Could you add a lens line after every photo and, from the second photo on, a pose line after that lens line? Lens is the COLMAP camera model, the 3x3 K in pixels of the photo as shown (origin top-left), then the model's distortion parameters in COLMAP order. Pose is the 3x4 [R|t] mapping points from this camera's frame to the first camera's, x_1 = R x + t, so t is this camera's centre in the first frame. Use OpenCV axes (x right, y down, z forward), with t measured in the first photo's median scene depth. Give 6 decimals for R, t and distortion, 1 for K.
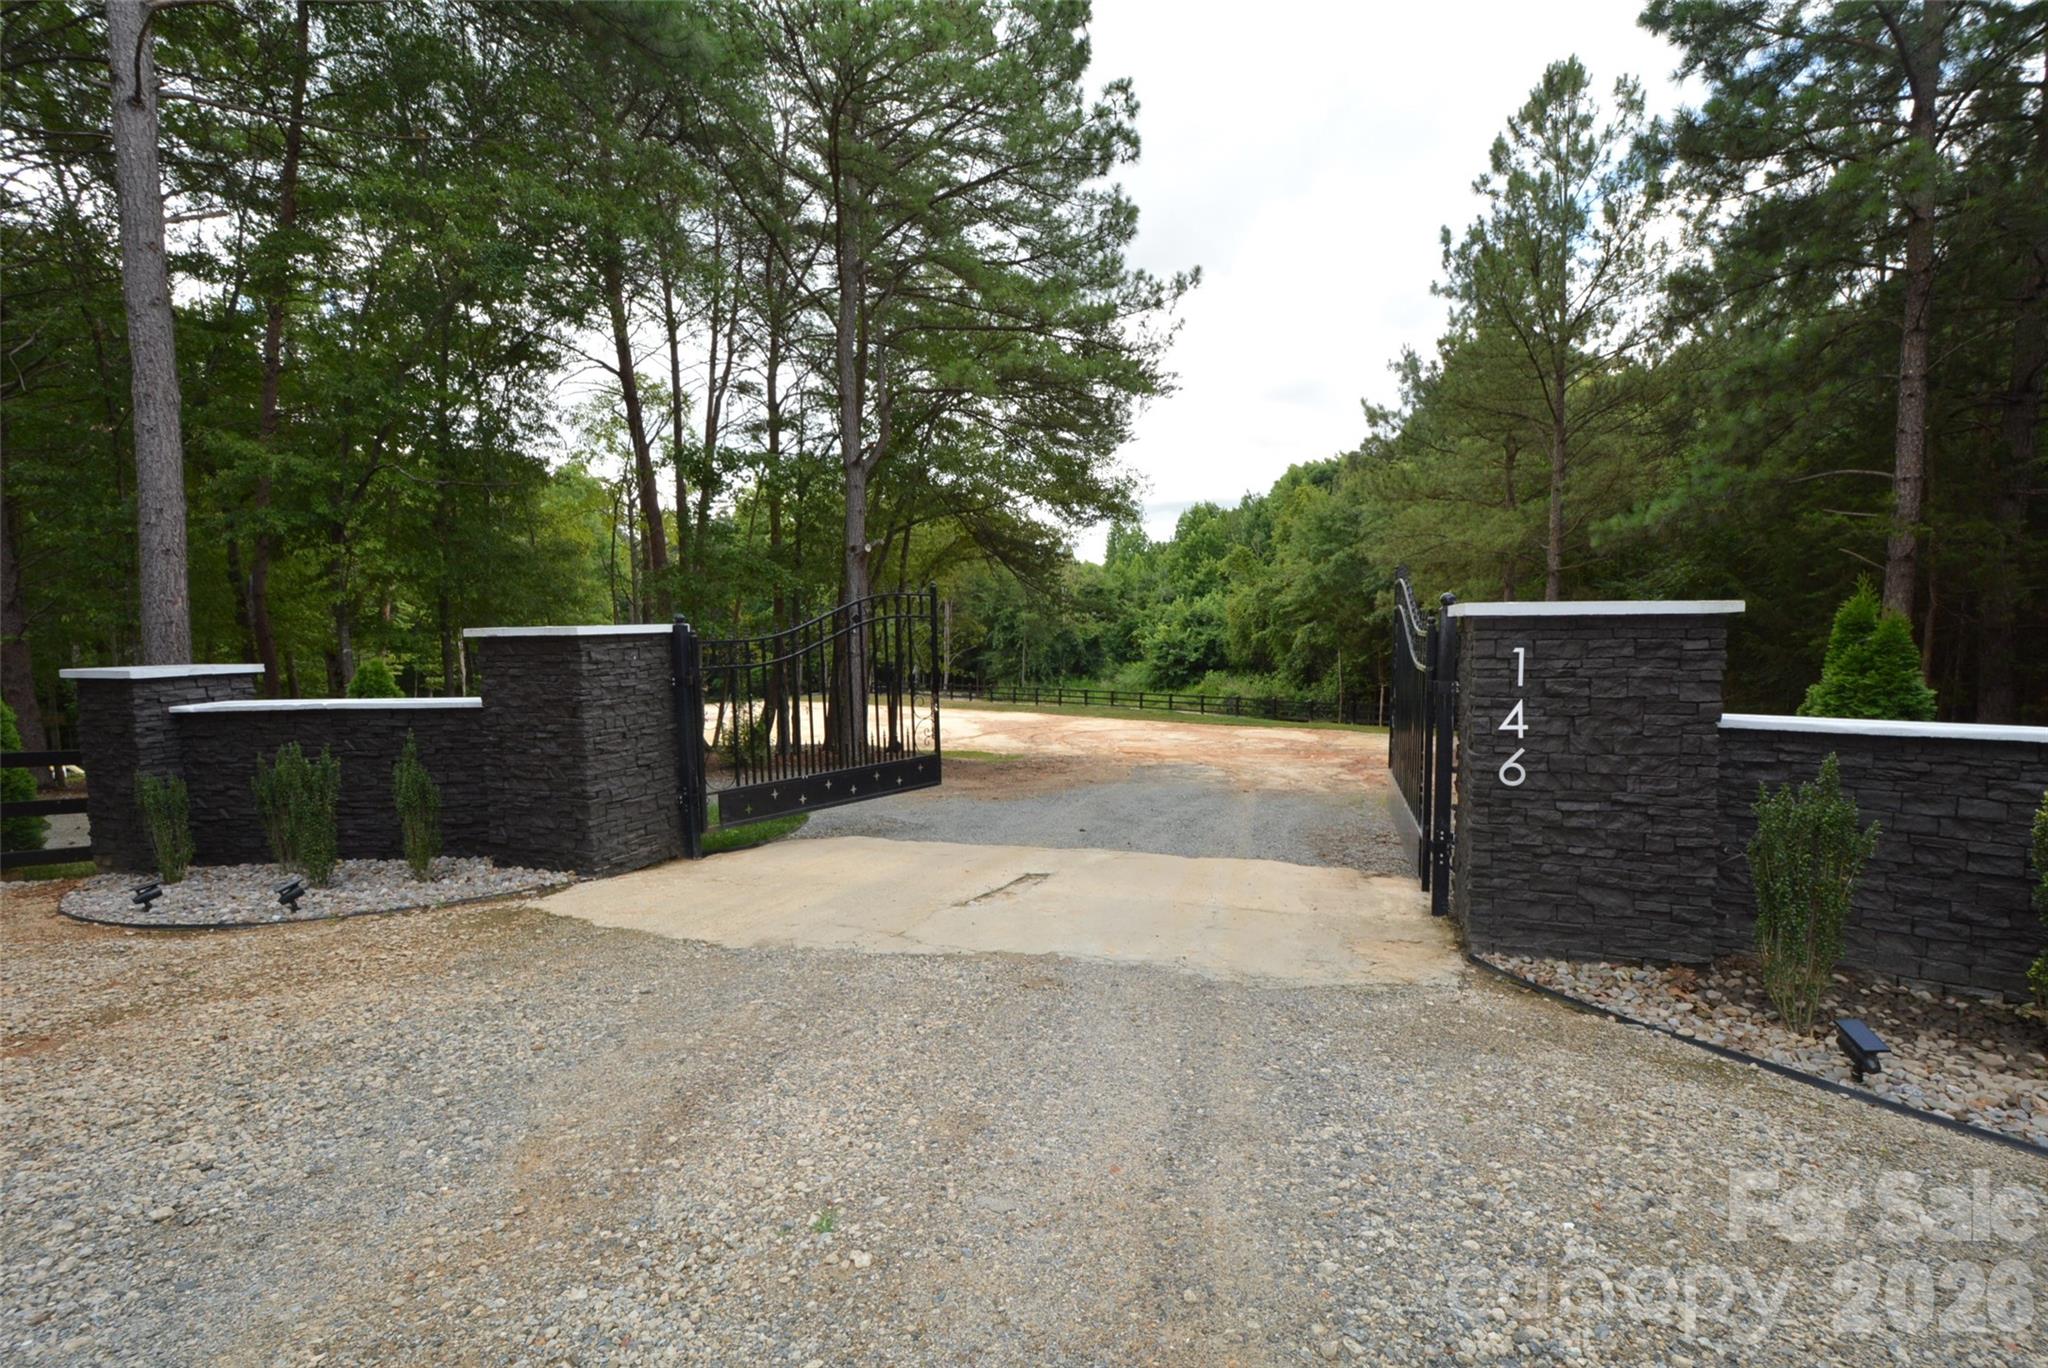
lens RADIAL K [[887.3, 0, 1033.0], [0, 887.3, 702.8], [0, 0, 1]] dist [0.001884, -0.006145]
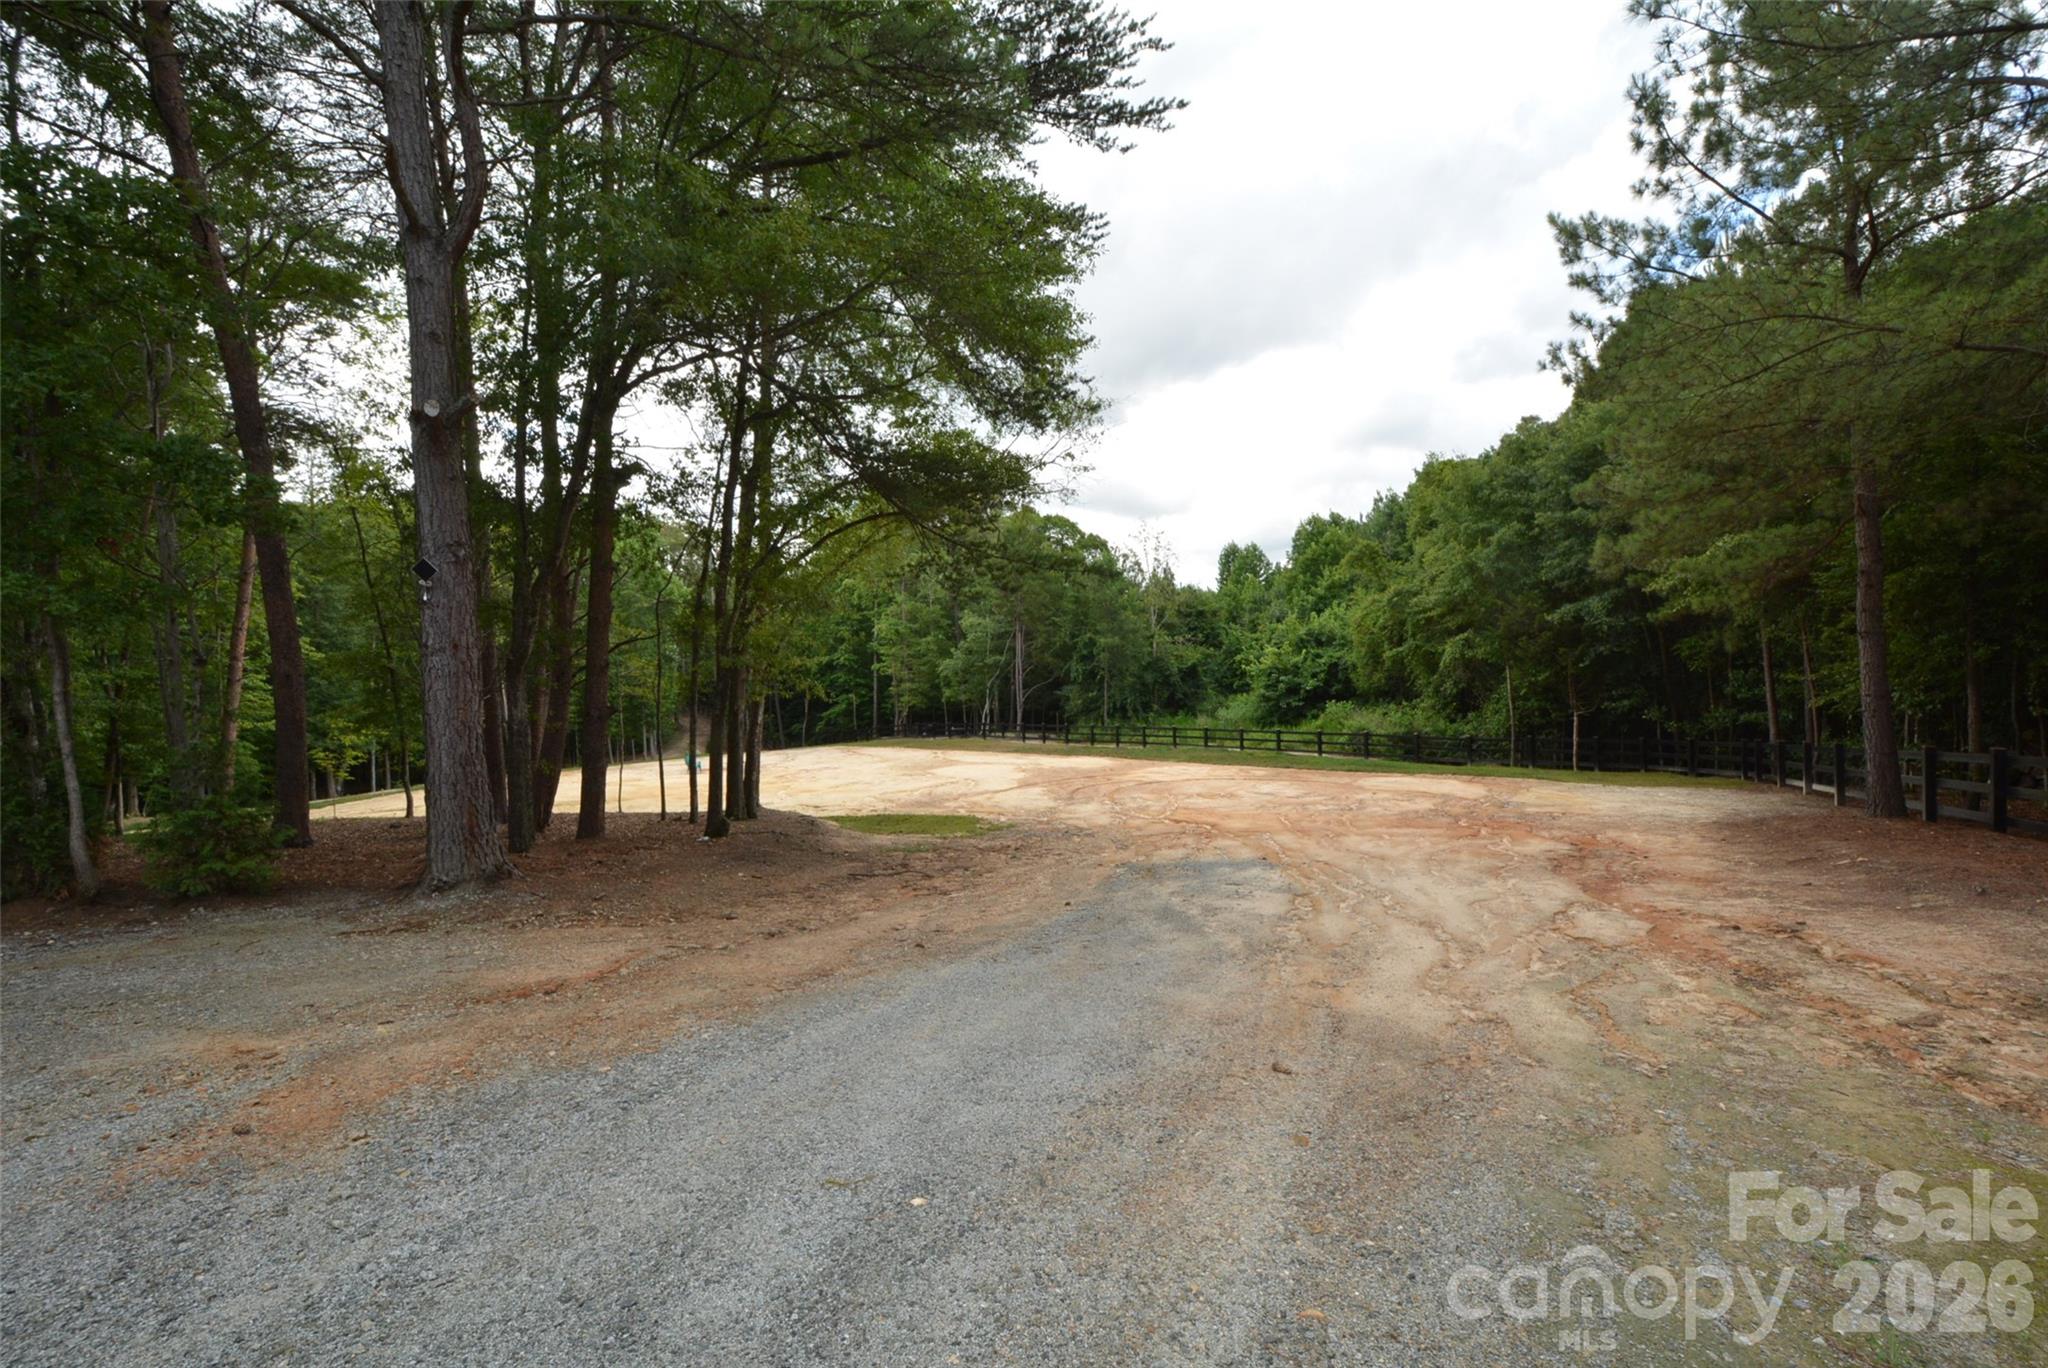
lens RADIAL K [[887.3, 0, 1033.0], [0, 887.3, 702.8], [0, 0, 1]] dist [0.001884, -0.006145]
pose [[0.989168, -0.022333, -0.145082, 0.048130], [0.015488, 0.998721, -0.048137, -0.000088], [0.145971, 0.045368, 0.988248, 0.166821]]
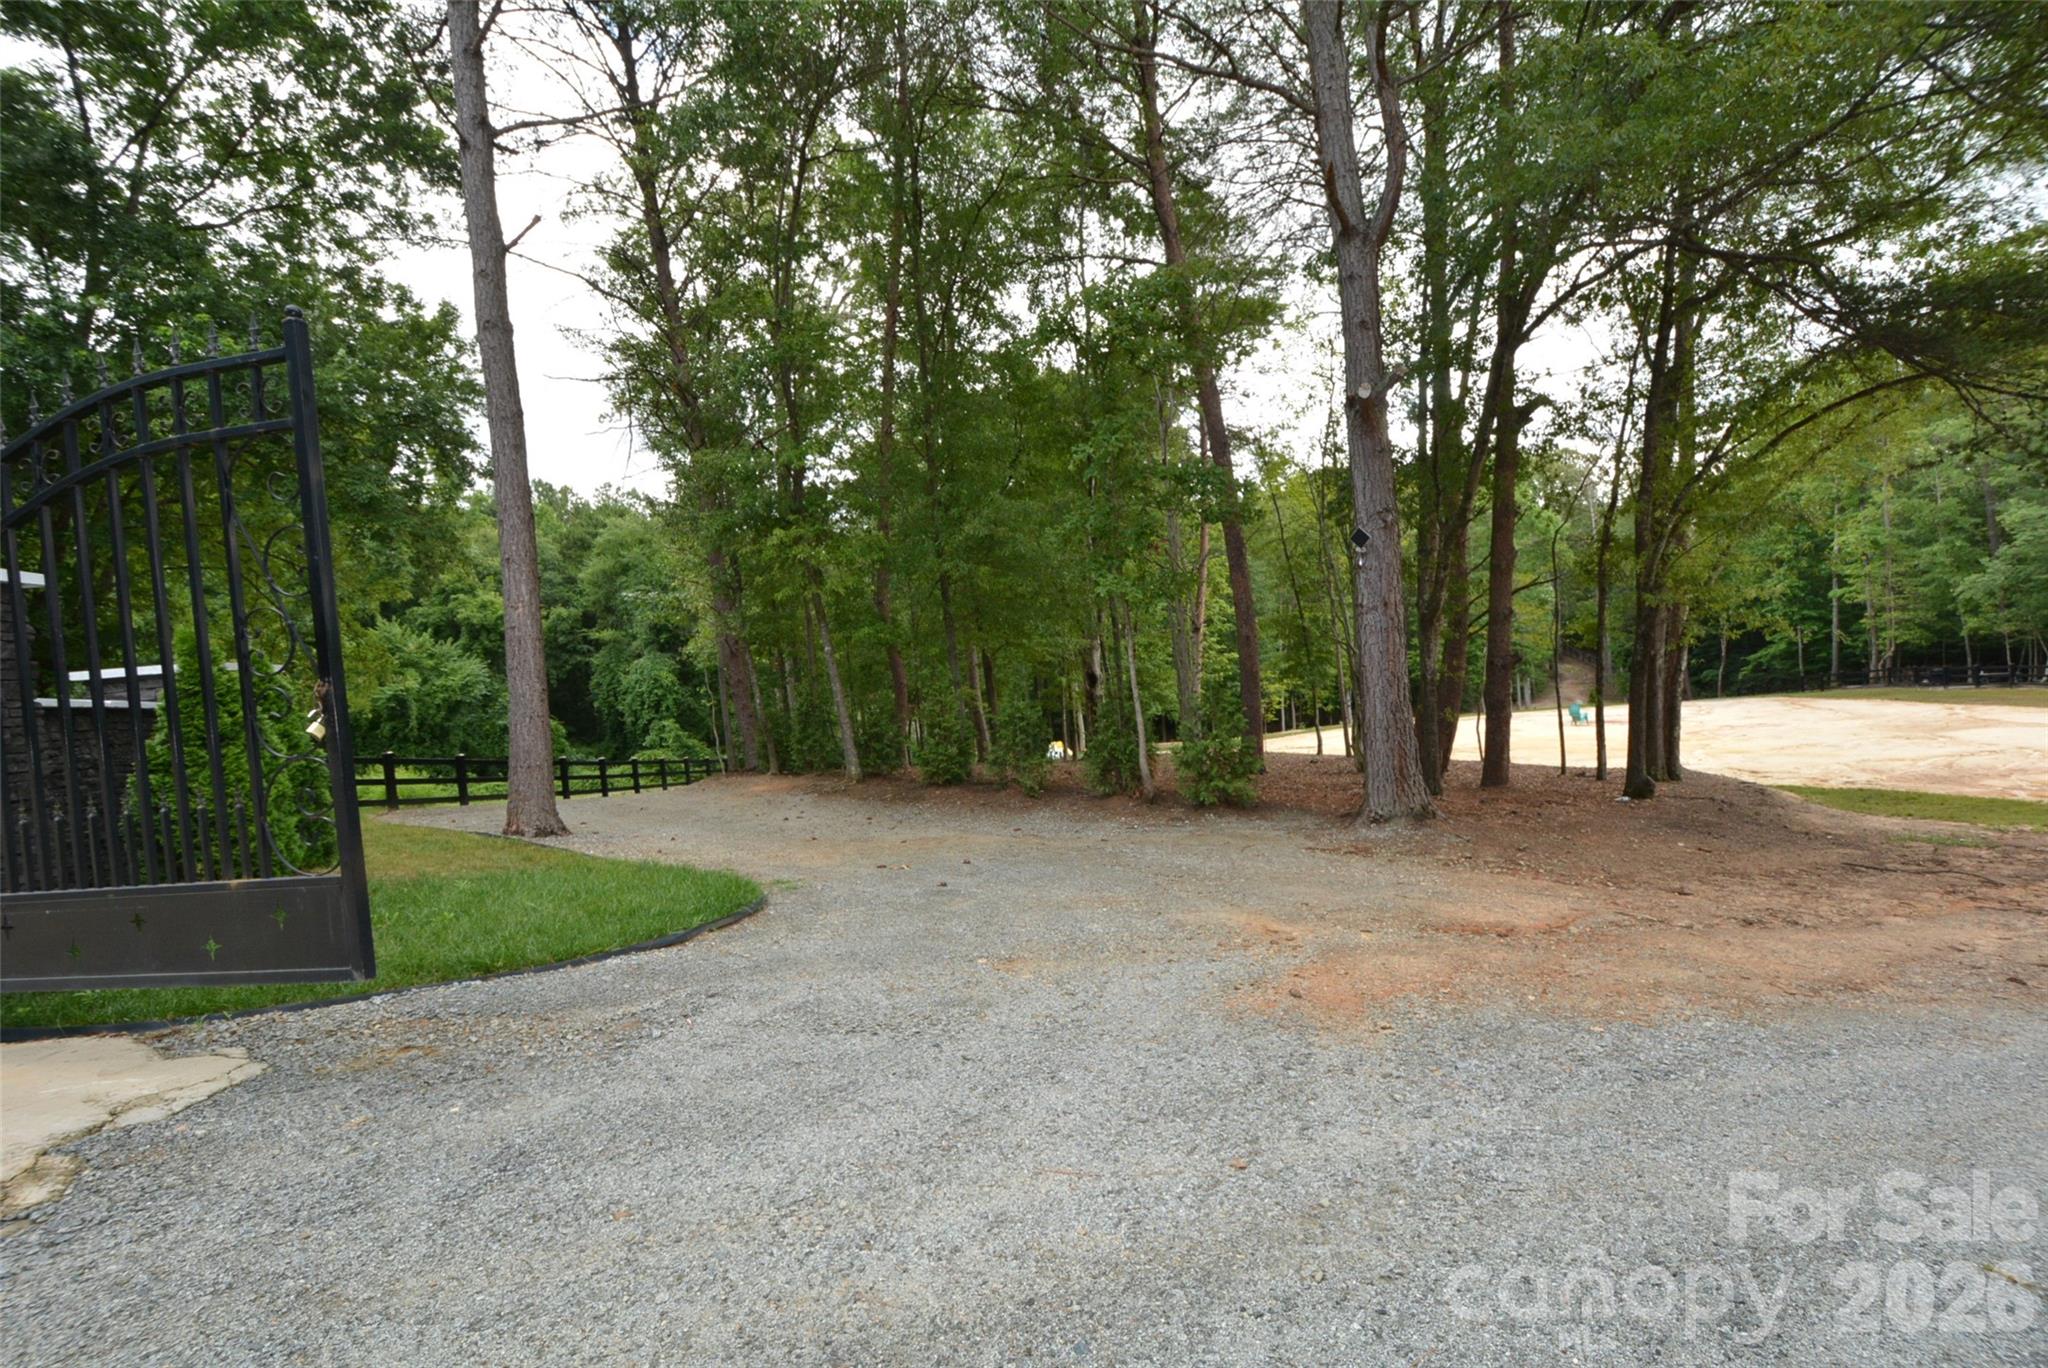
lens RADIAL K [[887.3, 0, 1033.0], [0, 887.3, 702.8], [0, 0, 1]] dist [0.001884, -0.006145]
pose [[0.506839, 0.000737, -0.862041, 0.039889], [0.001869, 0.999996, 0.001954, -0.000371], [0.862039, -0.002601, 0.506835, 0.160243]]
